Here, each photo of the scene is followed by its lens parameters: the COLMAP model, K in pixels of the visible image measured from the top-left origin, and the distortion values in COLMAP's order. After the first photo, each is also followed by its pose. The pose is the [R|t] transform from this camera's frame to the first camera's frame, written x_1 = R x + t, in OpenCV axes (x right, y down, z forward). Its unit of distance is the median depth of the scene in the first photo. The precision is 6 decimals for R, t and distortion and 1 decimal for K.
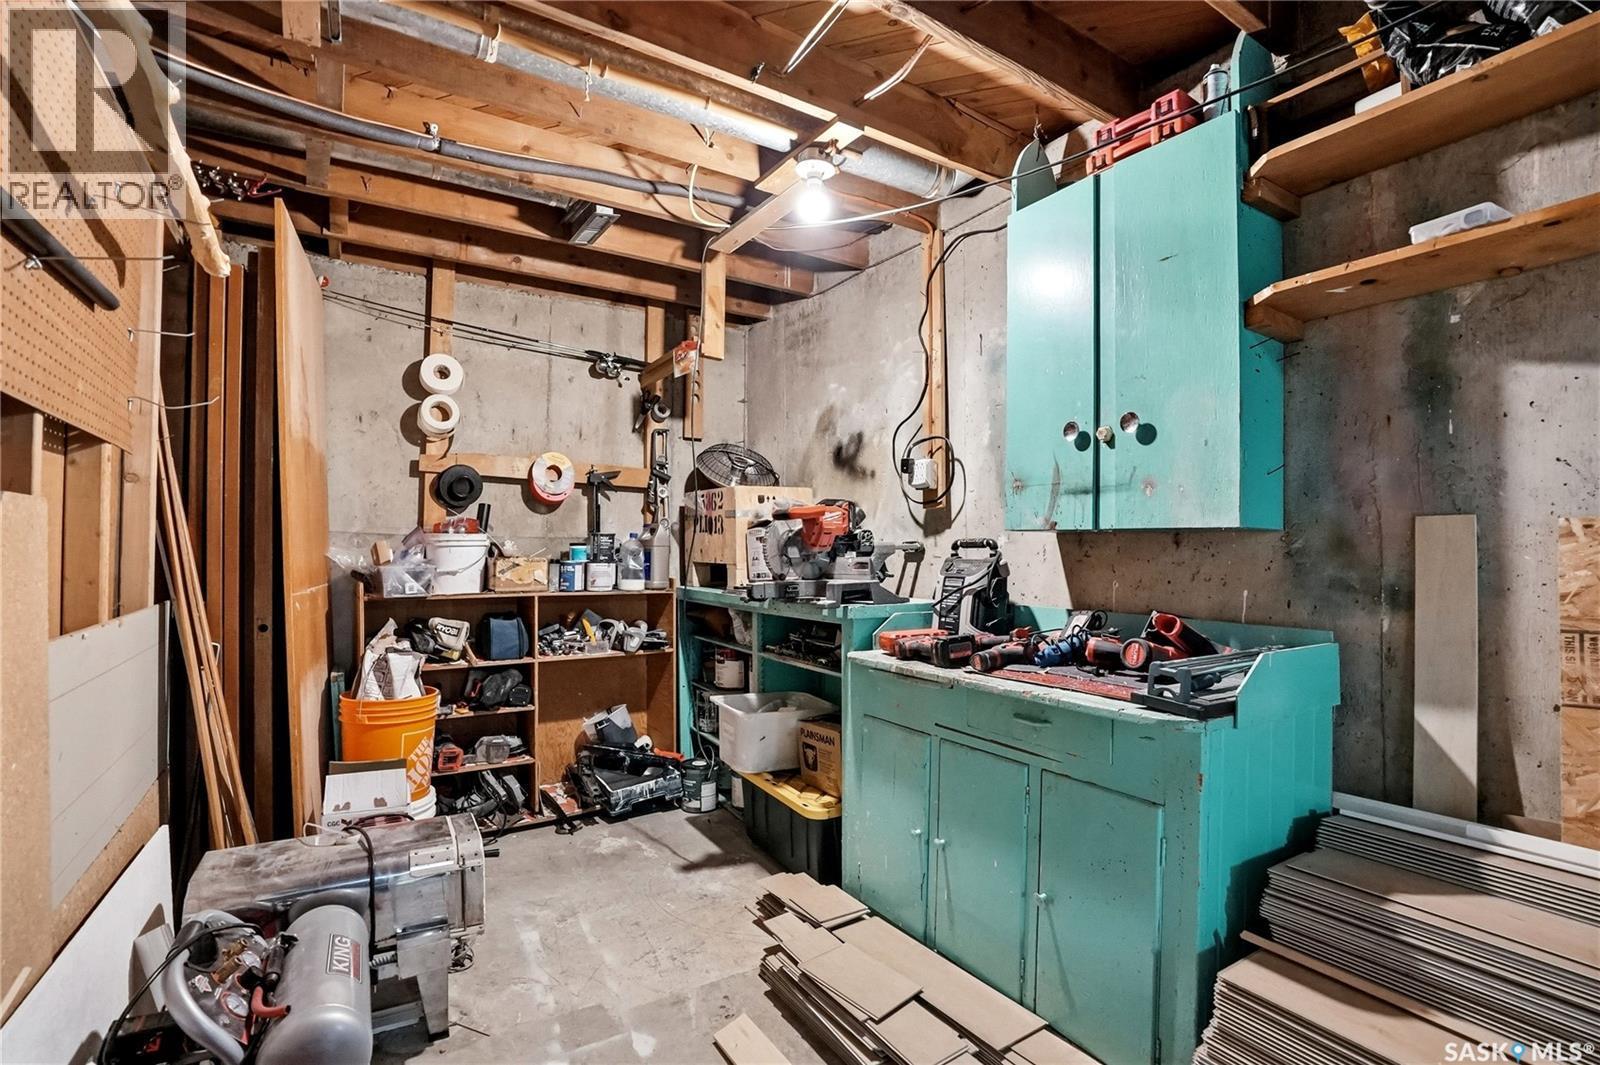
lens RADIAL K [[743.9, 0, 800.0], [0, 743.9, 532.5], [0, 0, 1]] dist [-0.002516, -0.000052]
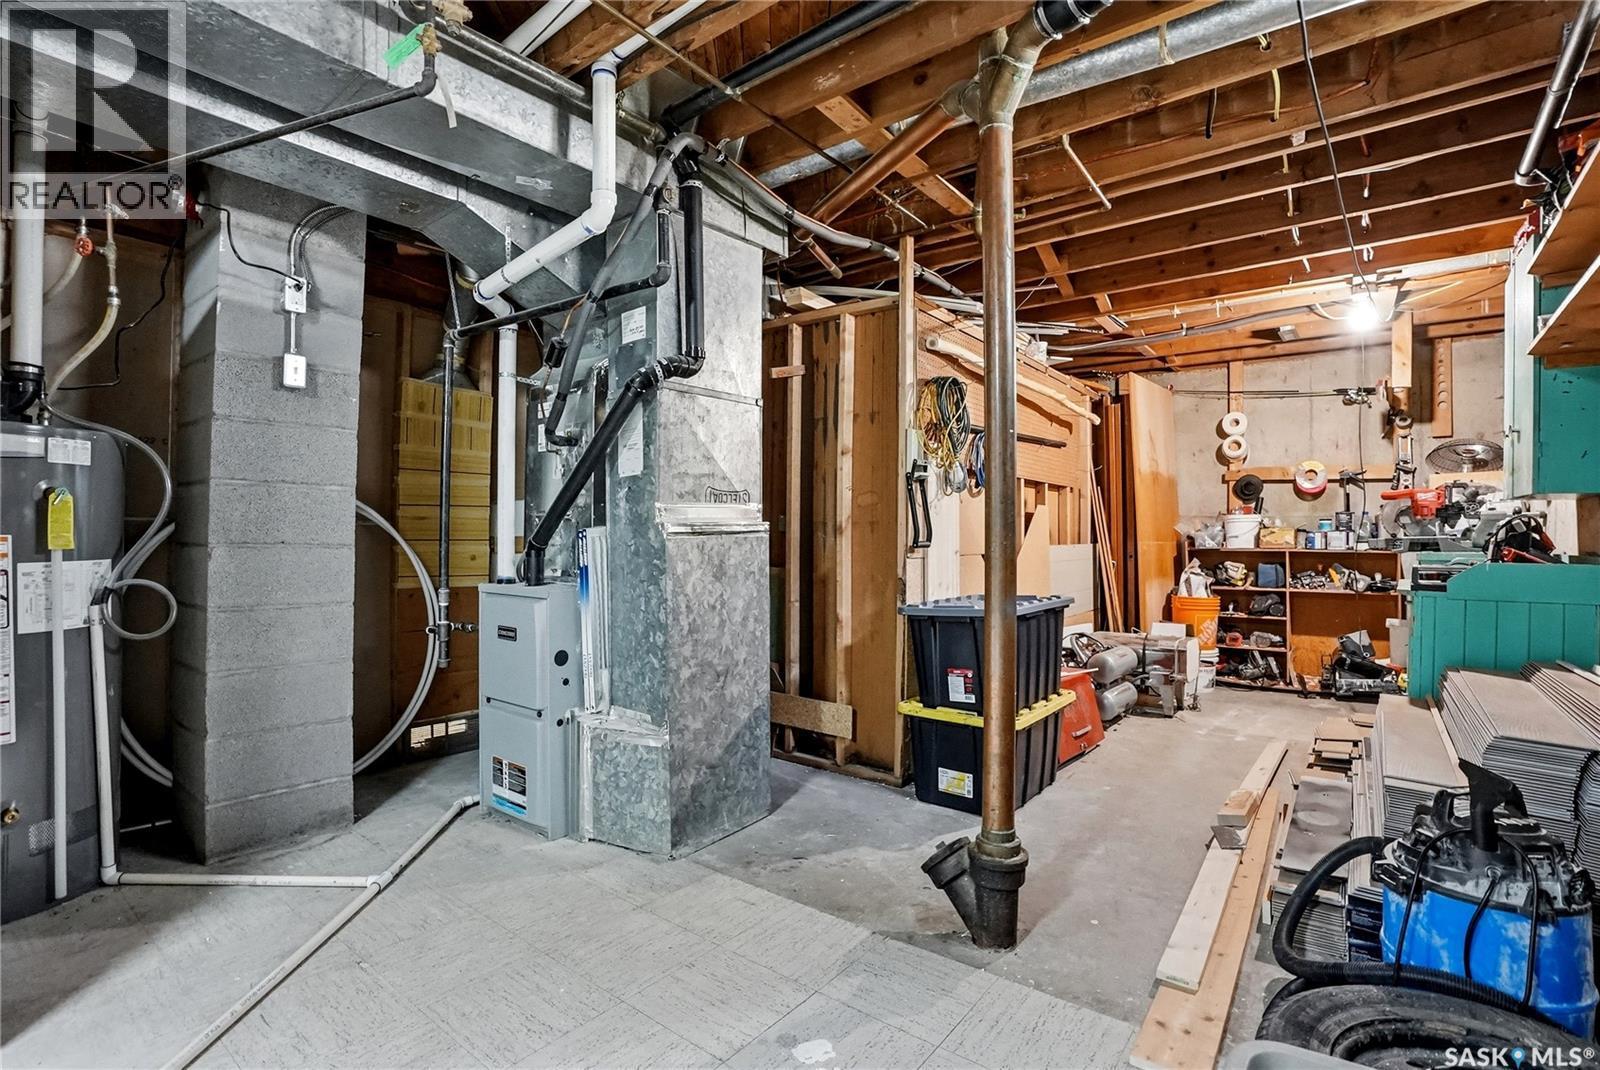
lens RADIAL K [[749.9, 0, 795.5], [0, 749.9, 544.0], [0, 0, 1]] dist [-0.002324, -0.000098]
pose [[0.354940, 0.008881, -0.934847, 0.810943], [0.015331, 0.999765, 0.015318, 0.027469], [0.934763, -0.019769, 0.354721, -0.605502]]
